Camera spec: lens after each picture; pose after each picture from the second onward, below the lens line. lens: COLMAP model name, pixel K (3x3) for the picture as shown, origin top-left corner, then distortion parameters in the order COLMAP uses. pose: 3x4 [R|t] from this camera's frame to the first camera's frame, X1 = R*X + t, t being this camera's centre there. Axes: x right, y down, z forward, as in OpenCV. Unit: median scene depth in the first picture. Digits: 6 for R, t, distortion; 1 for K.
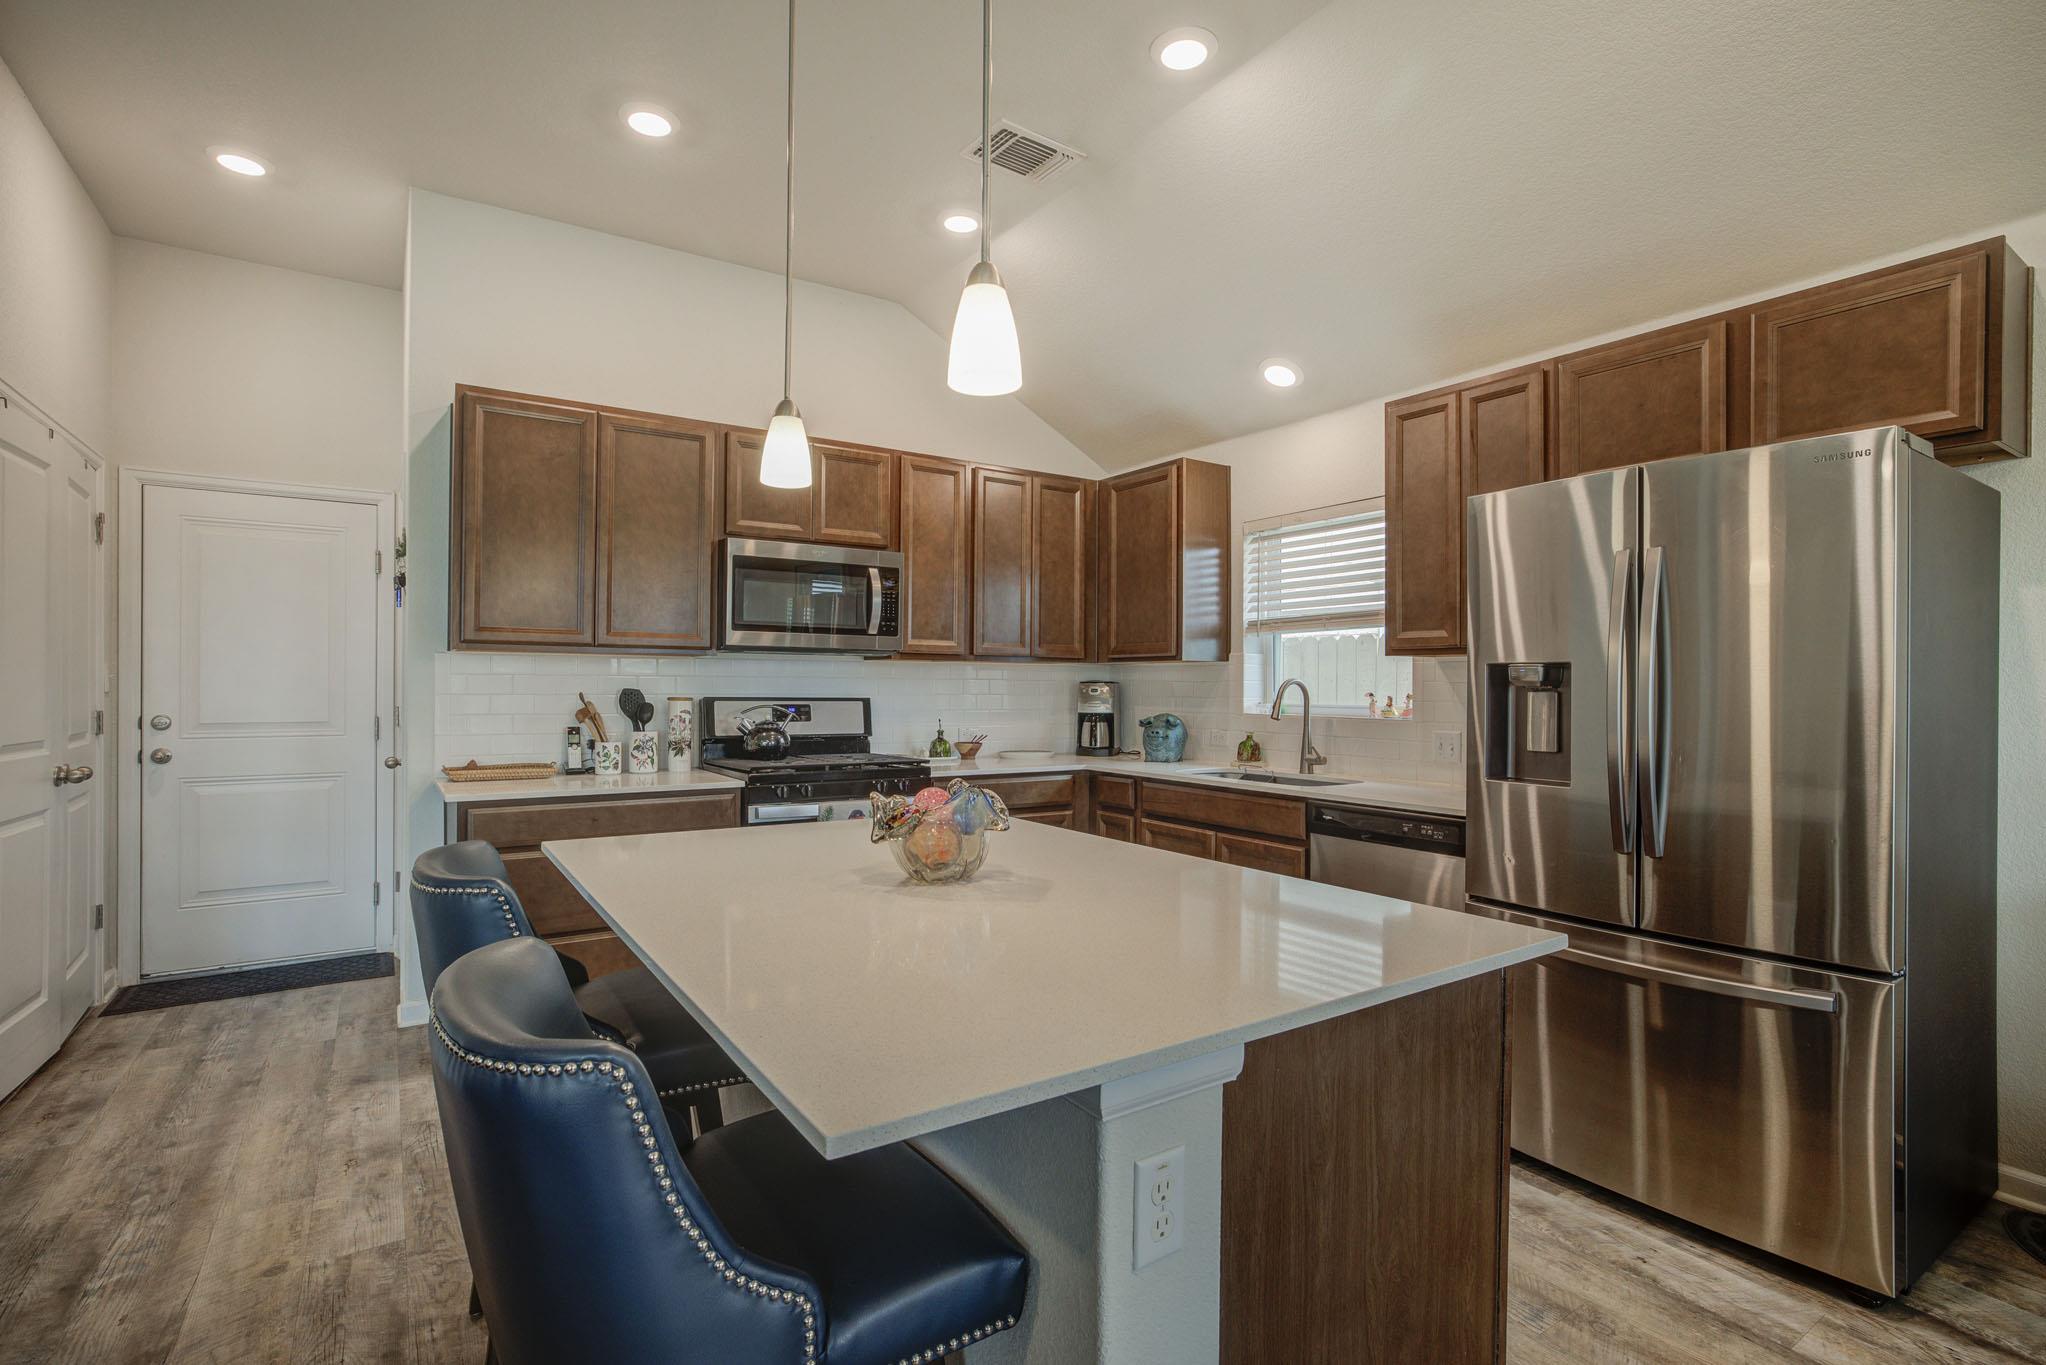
lens RADIAL K [[987.9, 0, 1020.3], [0, 987.9, 674.6], [0, 0, 1]] dist [-0.002289, 0.000979]
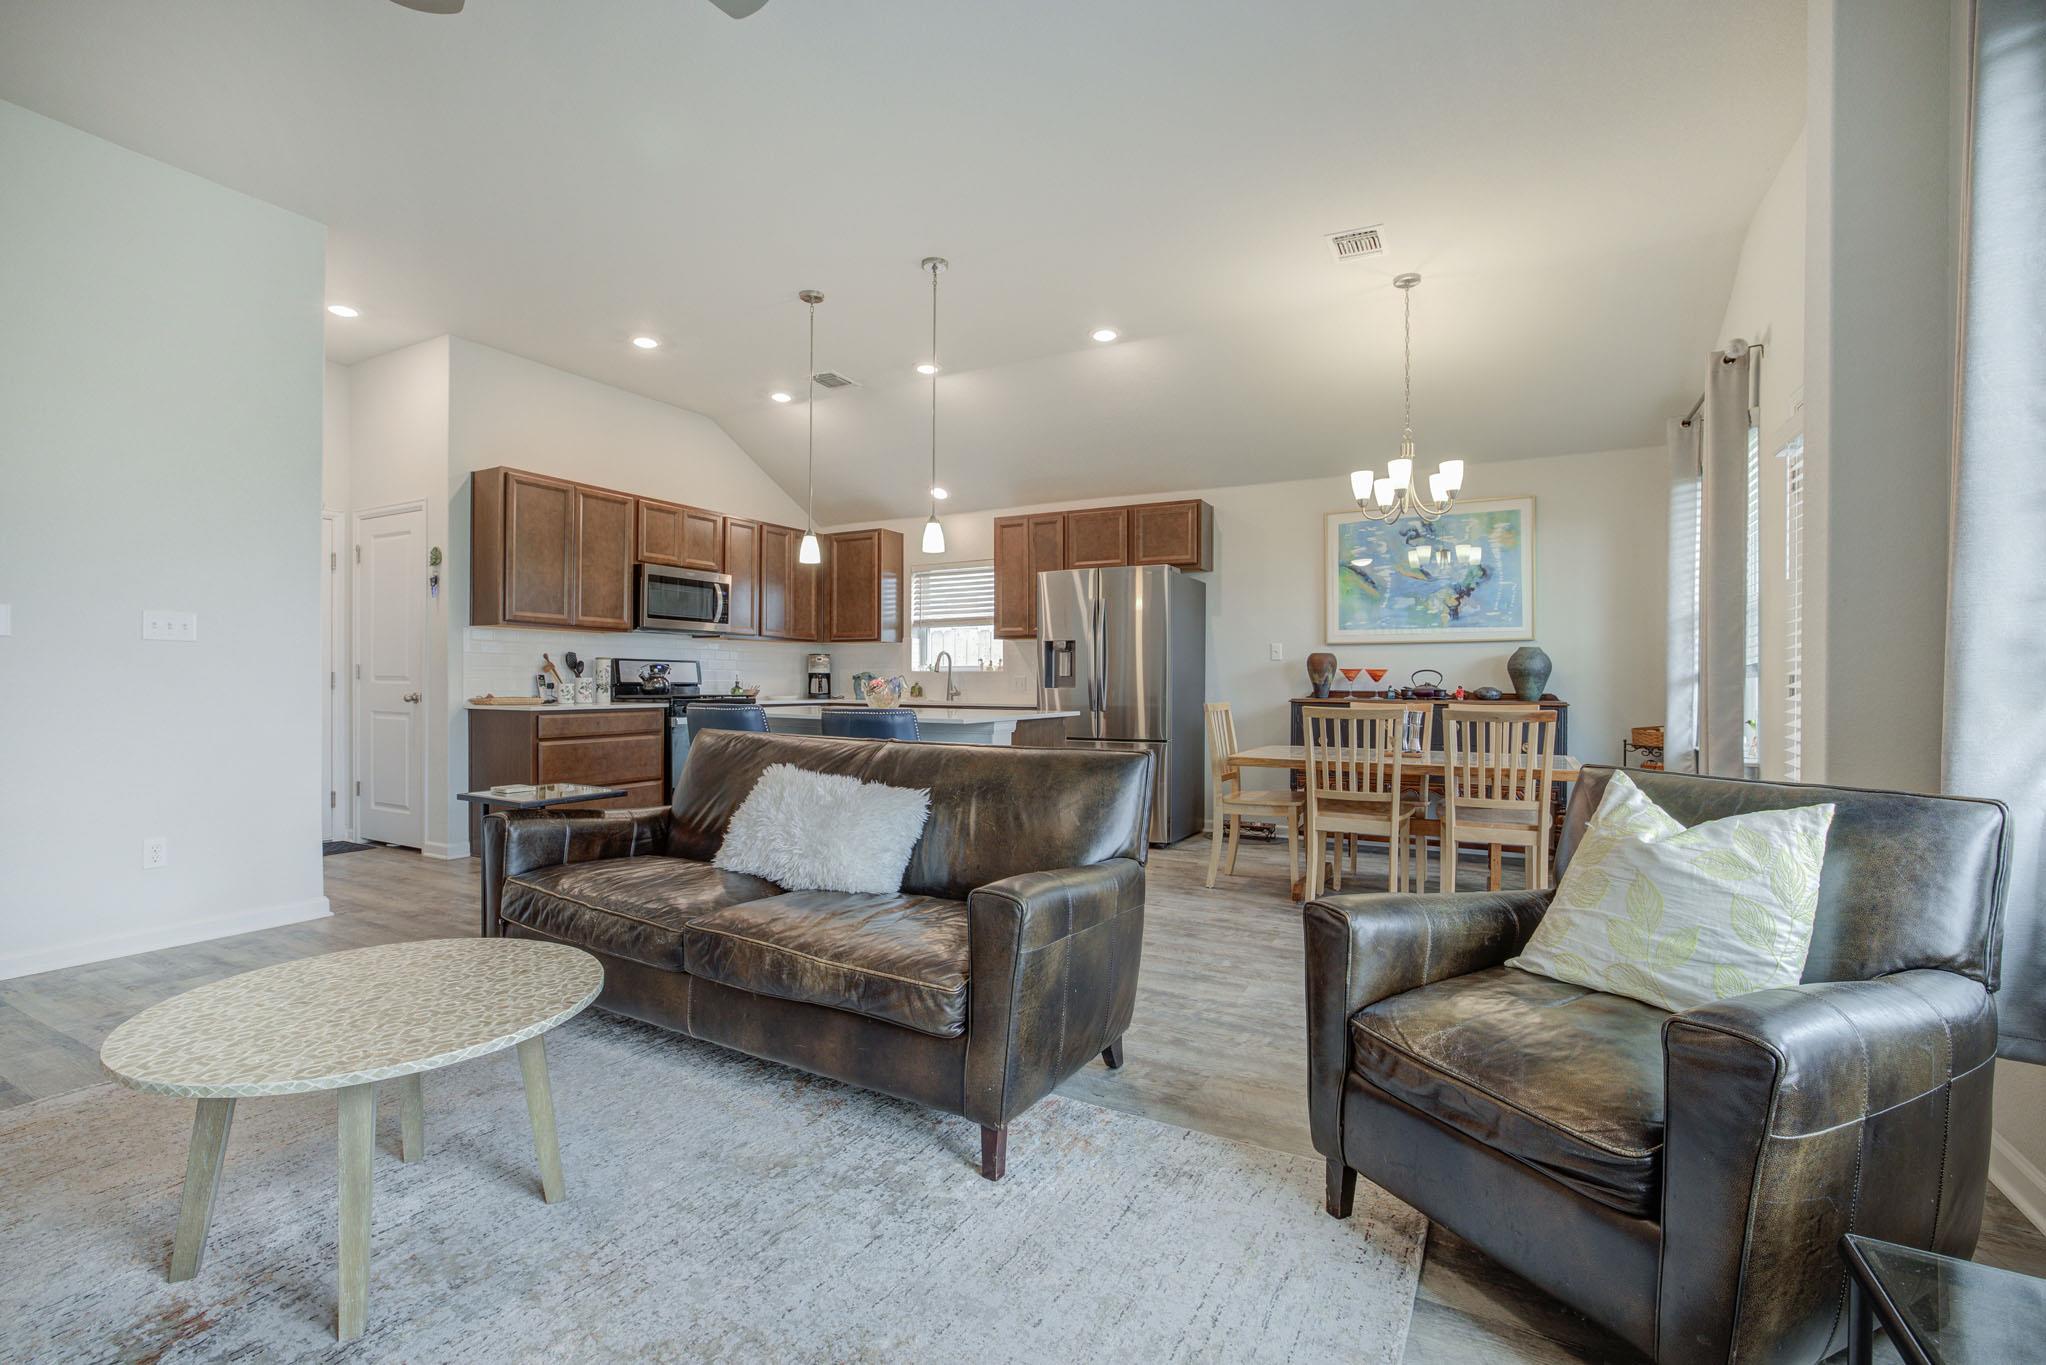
lens RADIAL K [[909.7, 0, 1029.2], [0, 909.7, 684.0], [0, 0, 1]] dist [-0.004813, -0.000116]
pose [[0.881122, -0.006079, 0.472850, -0.436027], [-0.001409, 0.999879, 0.015480, 0.042626], [-0.472887, -0.014306, 0.881007, -0.670755]]
